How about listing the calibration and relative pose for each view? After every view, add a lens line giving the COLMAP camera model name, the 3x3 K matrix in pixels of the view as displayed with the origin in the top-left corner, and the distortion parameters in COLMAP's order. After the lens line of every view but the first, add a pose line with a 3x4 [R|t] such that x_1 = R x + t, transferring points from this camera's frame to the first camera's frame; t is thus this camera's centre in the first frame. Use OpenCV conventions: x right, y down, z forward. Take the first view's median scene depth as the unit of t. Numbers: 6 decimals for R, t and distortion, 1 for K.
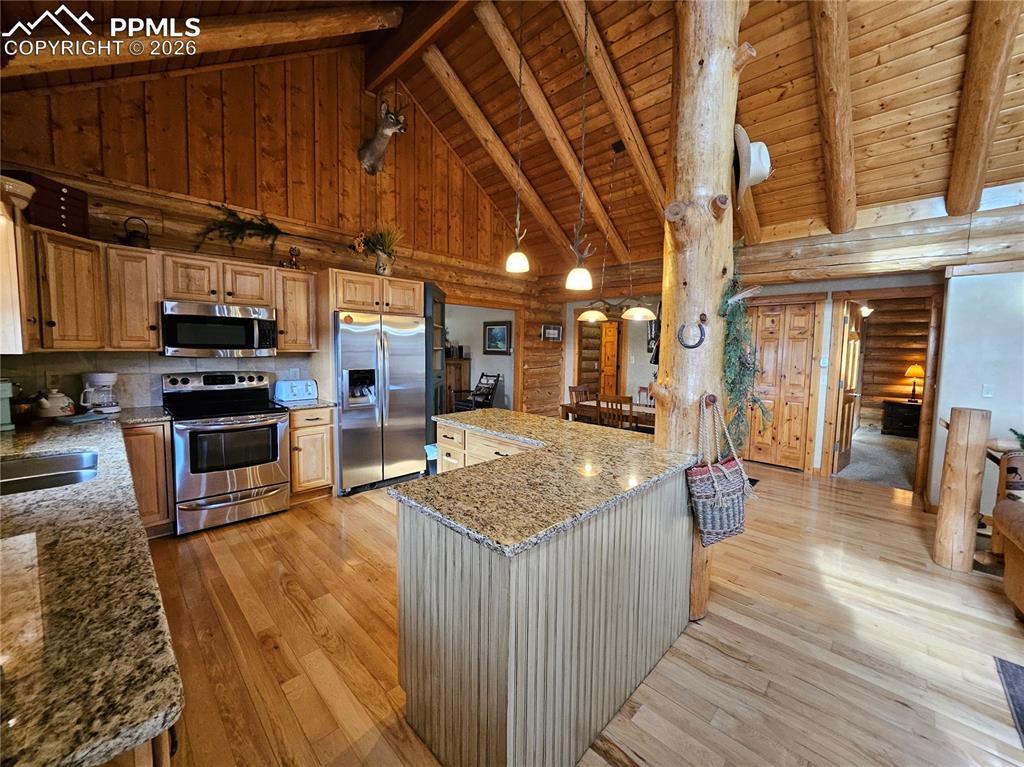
lens RADIAL K [[404.6, 0, 515.0], [0, 404.6, 377.2], [0, 0, 1]] dist [0.000271, 0.000185]
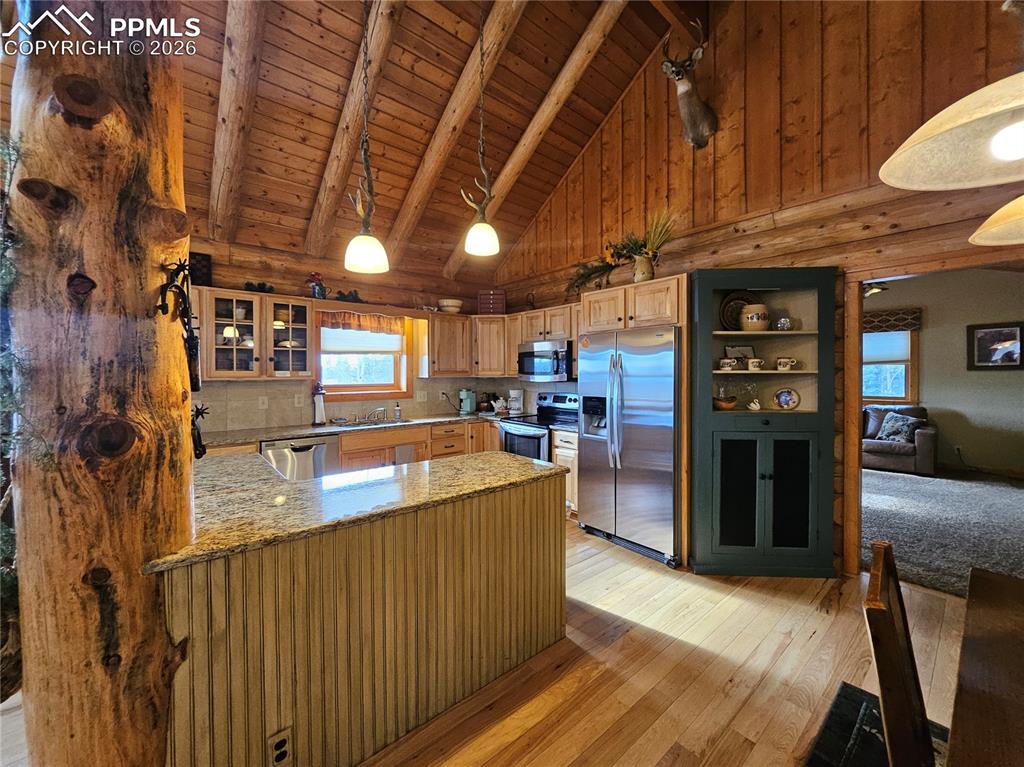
lens RADIAL K [[404.6, 0, 517.8], [0, 404.6, 381.0], [0, 0, 1]] dist [0.000271, 0.000185]
pose [[-0.093460, -0.004649, -0.995612, 0.563134], [-0.076700, 0.997051, 0.002544, -0.045491], [0.992664, 0.076601, -0.093541, 0.977571]]
